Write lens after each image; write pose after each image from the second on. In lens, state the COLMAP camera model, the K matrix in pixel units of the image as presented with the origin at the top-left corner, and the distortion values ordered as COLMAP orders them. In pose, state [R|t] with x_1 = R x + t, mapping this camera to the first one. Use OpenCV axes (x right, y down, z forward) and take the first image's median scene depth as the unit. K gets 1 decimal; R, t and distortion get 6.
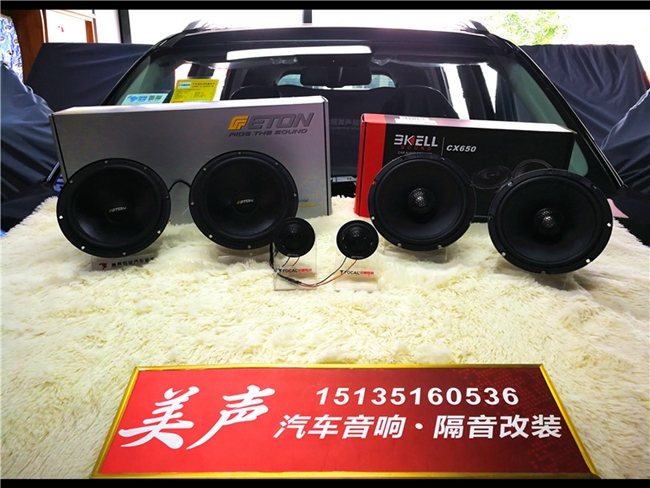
lens RADIAL K [[522.8, 0, 327.3], [0, 522.8, 245.2], [0, 0, 1]] dist [-0.002733, -0.017688]
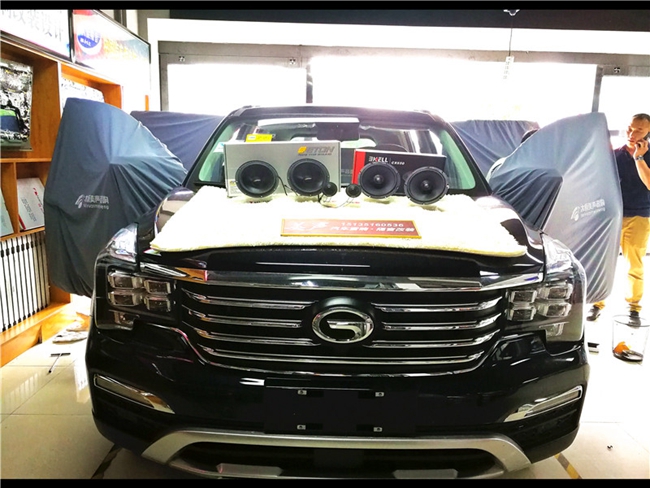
lens RADIAL K [[522.8, 0, 323.1], [0, 522.8, 242.4], [0, 0, 1]] dist [-0.002733, -0.017688]
pose [[0.999785, 0.015172, 0.014166, -0.053575], [-0.013279, 0.992027, -0.125328, 0.243864], [-0.015954, 0.125113, 0.992014, -0.661425]]
